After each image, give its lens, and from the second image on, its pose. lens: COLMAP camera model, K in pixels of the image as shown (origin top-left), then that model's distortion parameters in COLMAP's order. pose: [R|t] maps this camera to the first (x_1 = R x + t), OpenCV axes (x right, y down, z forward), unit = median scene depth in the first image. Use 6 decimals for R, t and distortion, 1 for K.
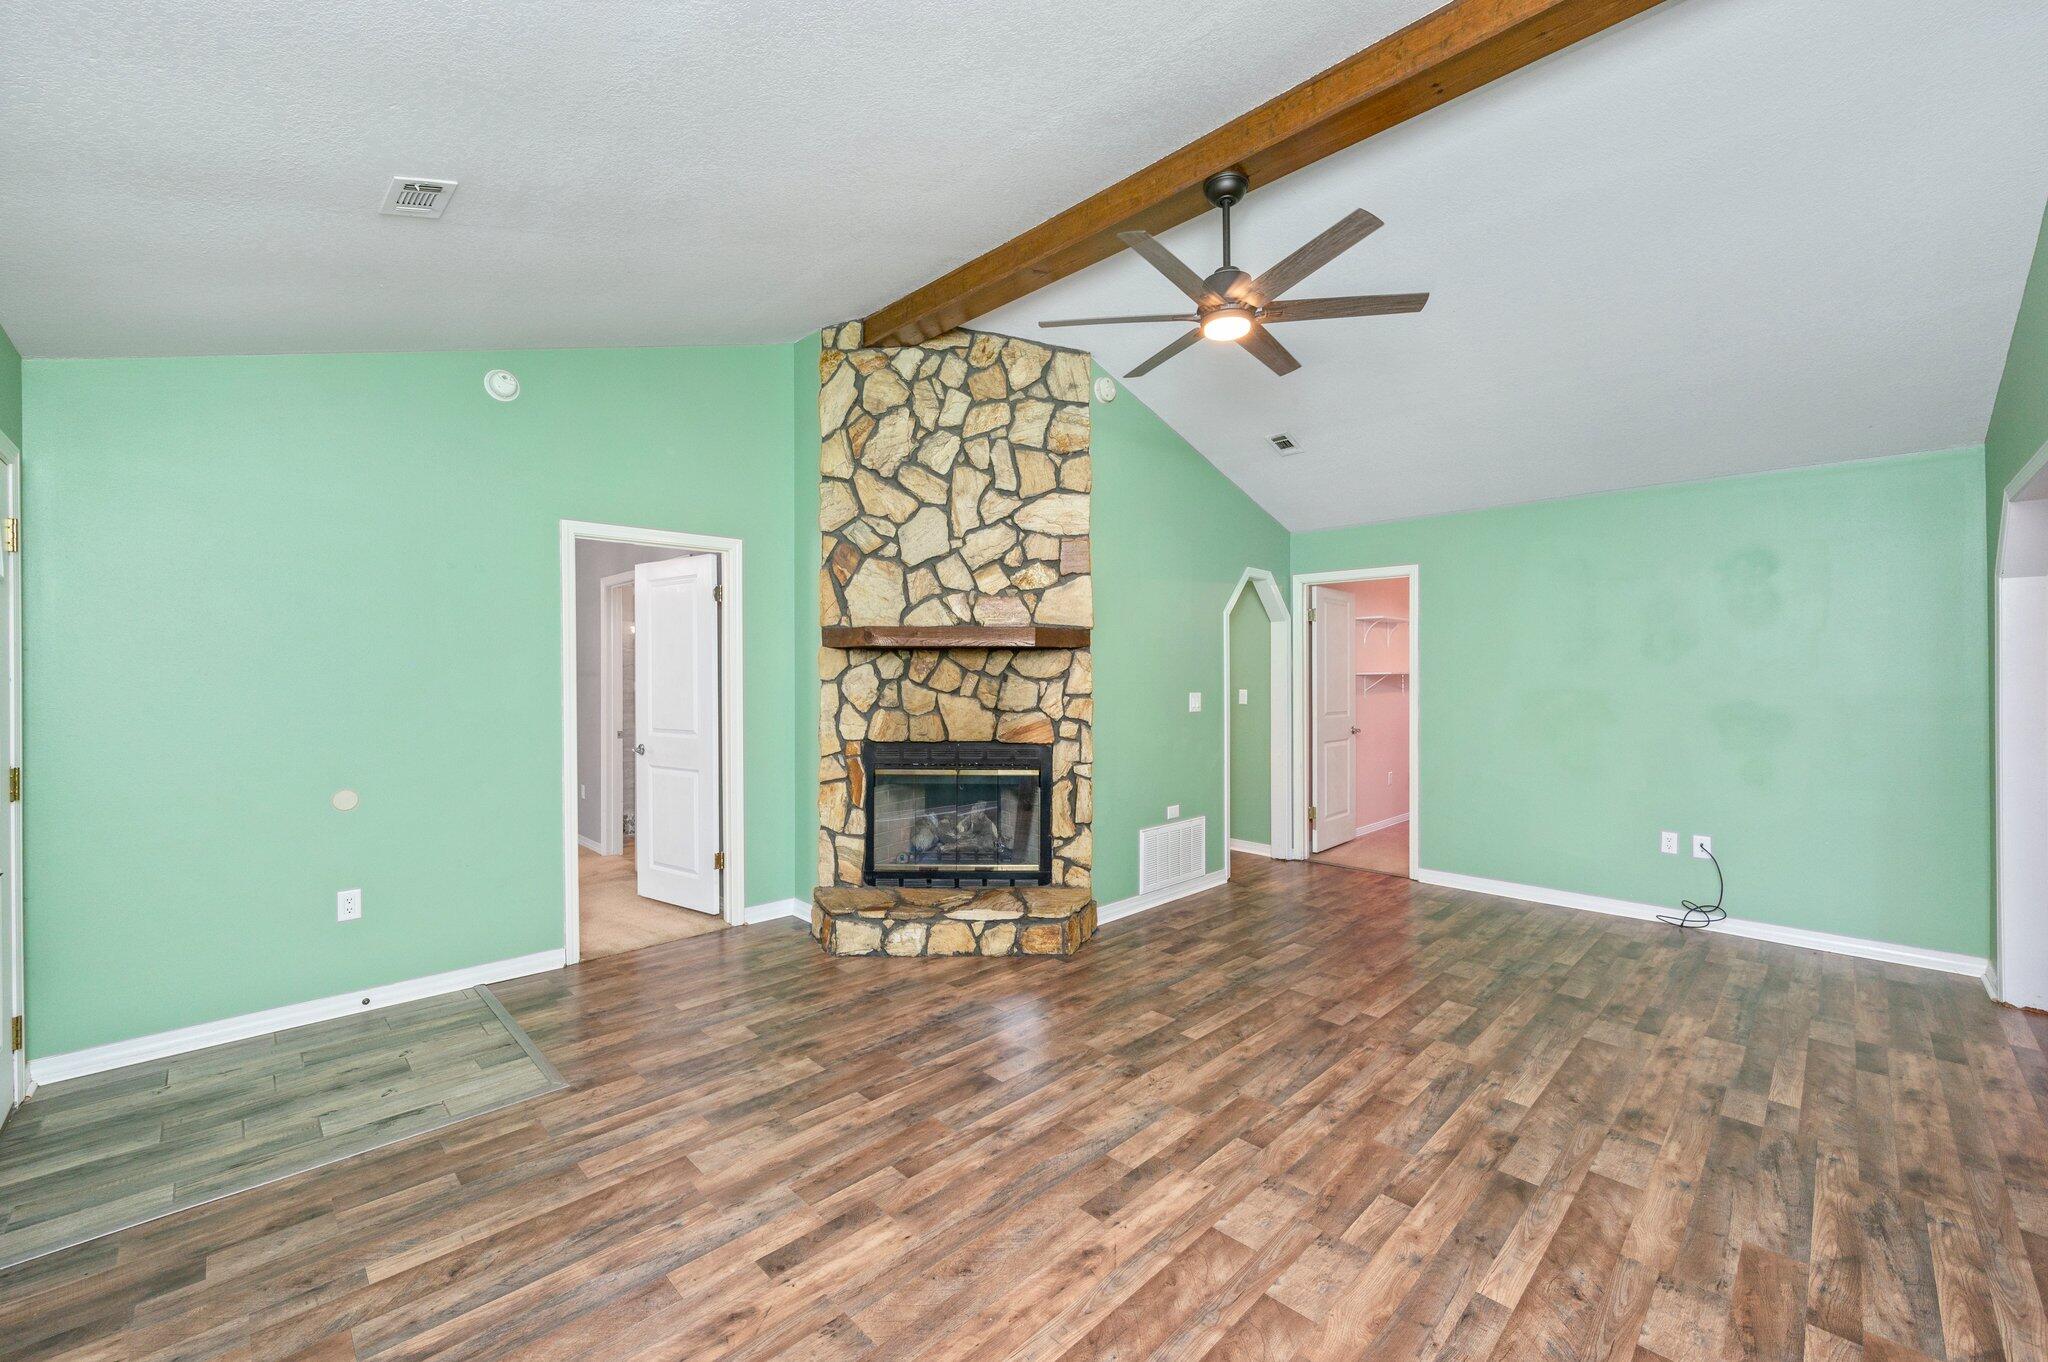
lens RADIAL K [[822.2, 0, 1024.6], [0, 822.2, 673.0], [0, 0, 1]] dist [-0.007141, -0.000062]
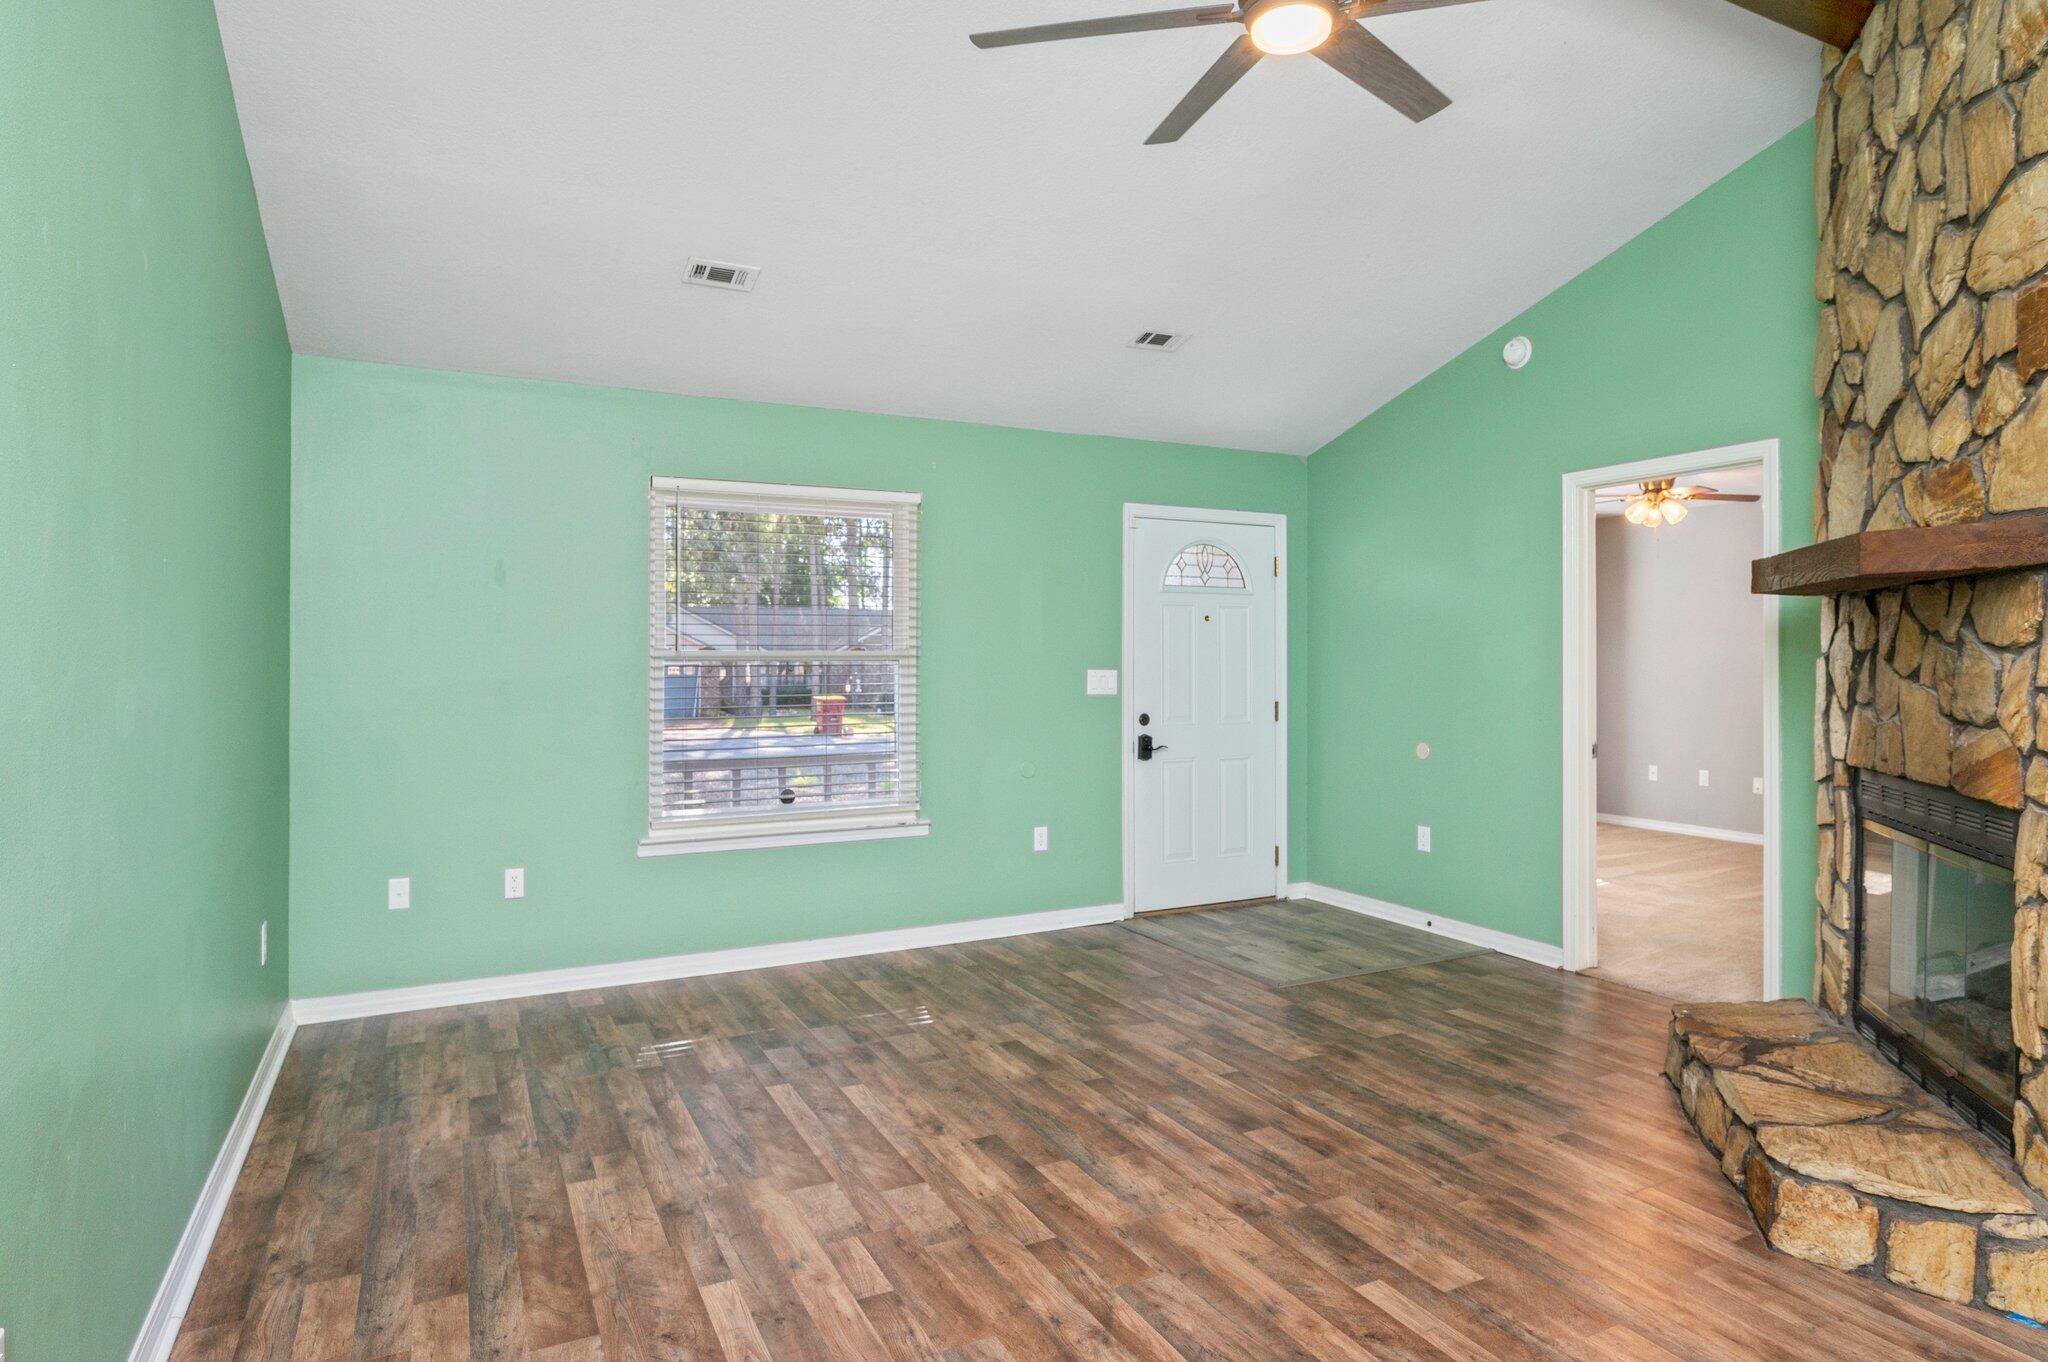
lens RADIAL K [[1151.5, 0, 1029.7], [0, 1151.5, 678.2], [0, 0, 1]] dist [-0.009226, -0.000263]
pose [[-0.304944, 0.019104, -0.952179, 1.282654], [0.000993, 0.999805, 0.019741, 0.019208], [0.952370, 0.005074, -0.304904, 1.298714]]
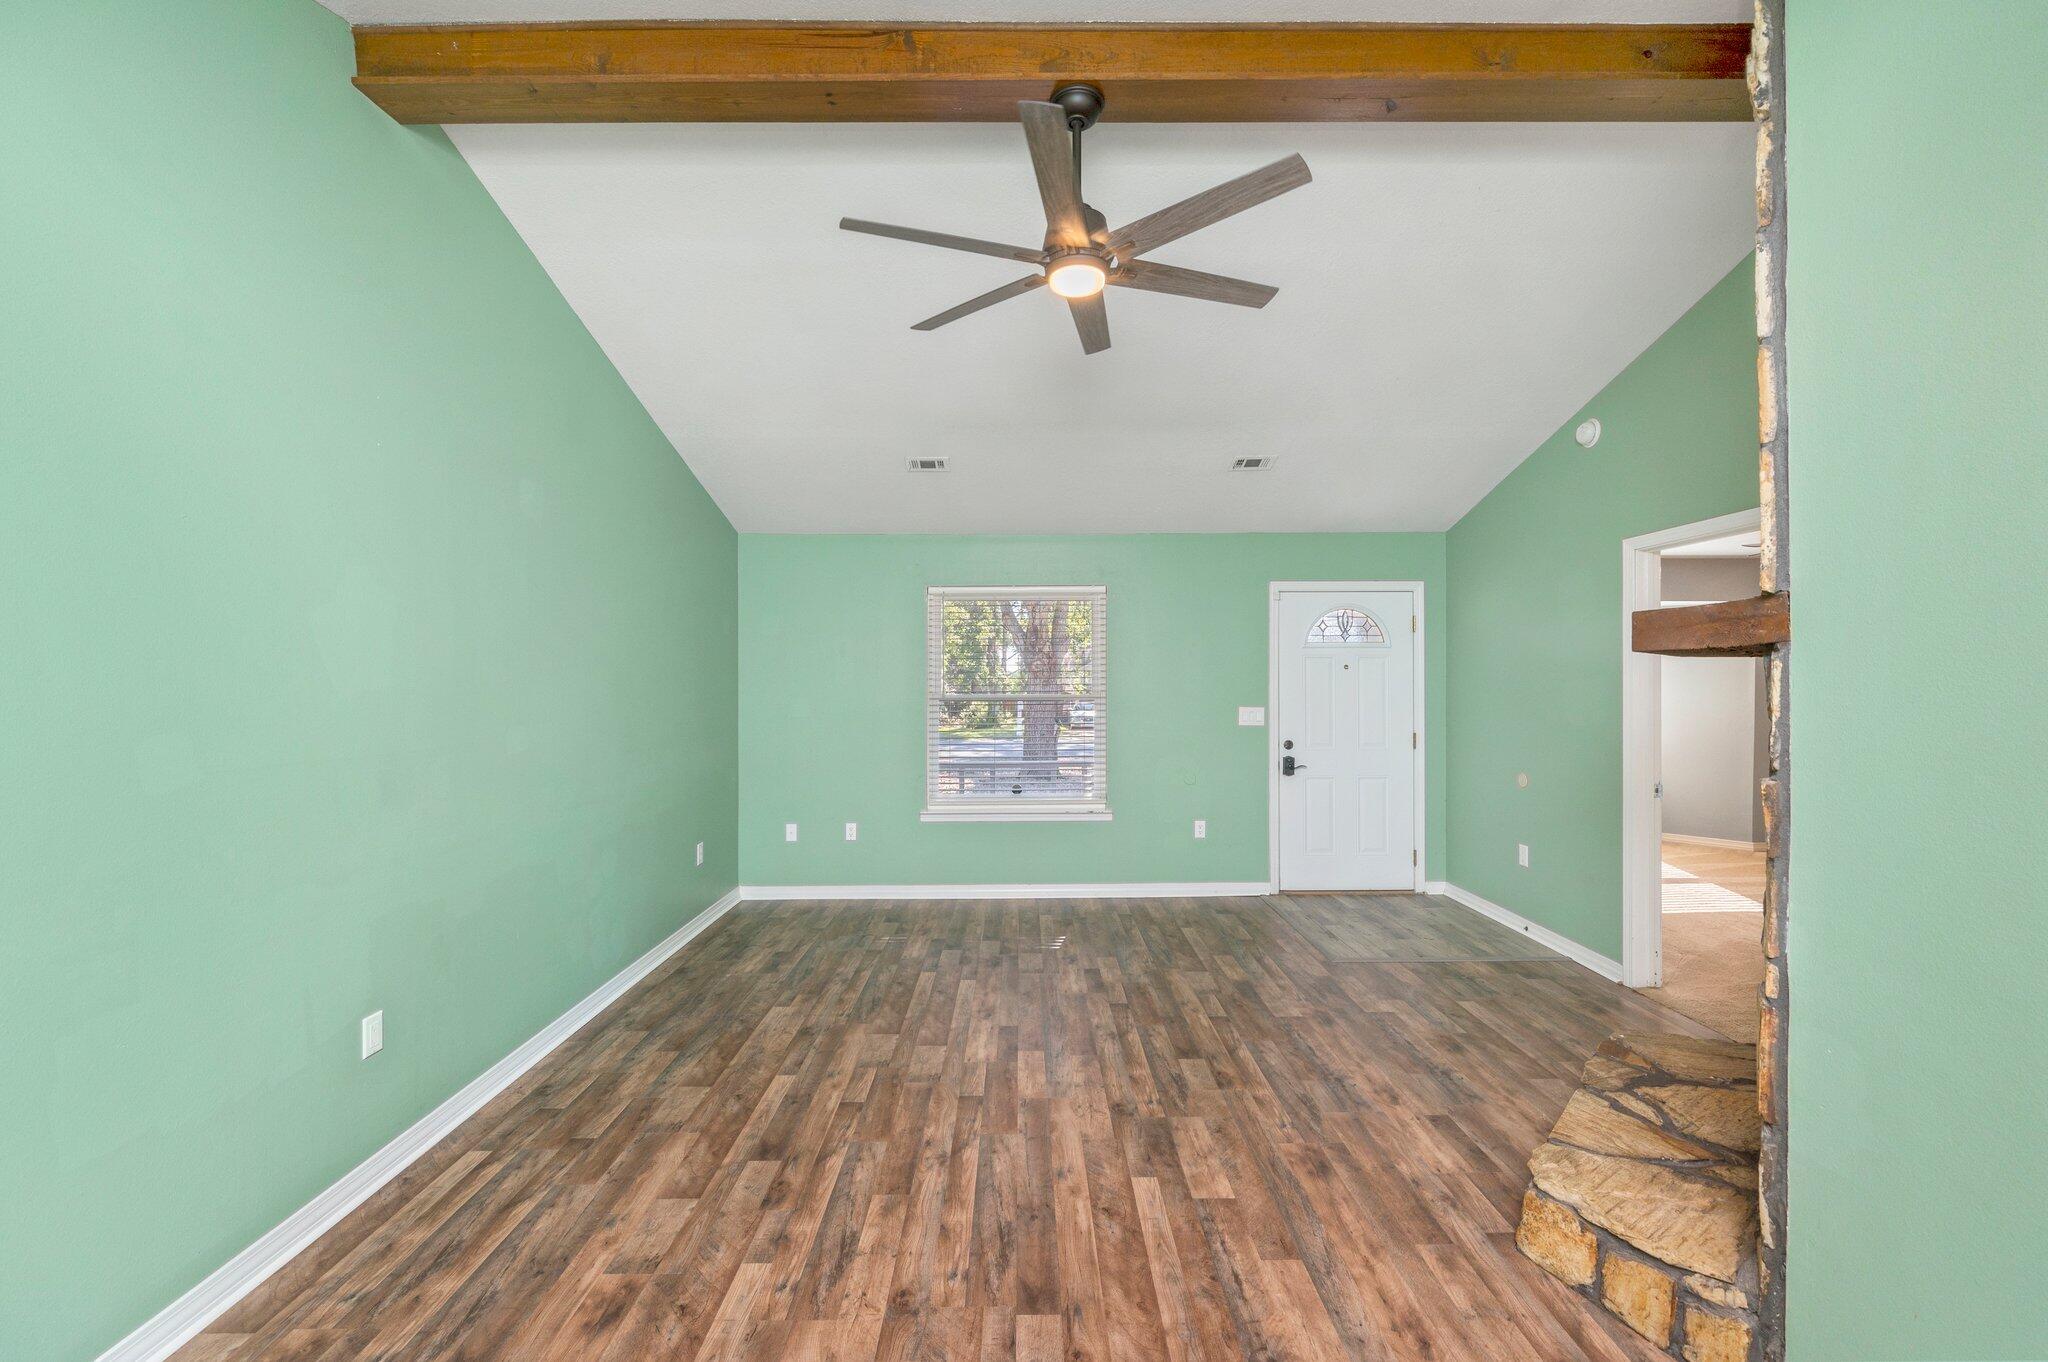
lens RADIAL K [[822.2, 0, 1022.0], [0, 822.2, 698.1], [0, 0, 1]] dist [-0.007141, -0.000062]
pose [[-0.704287, 0.020047, -0.709632, 1.041191], [0.004806, 0.999713, 0.023472, -0.031288], [0.709899, 0.013120, -0.704181, 1.855691]]
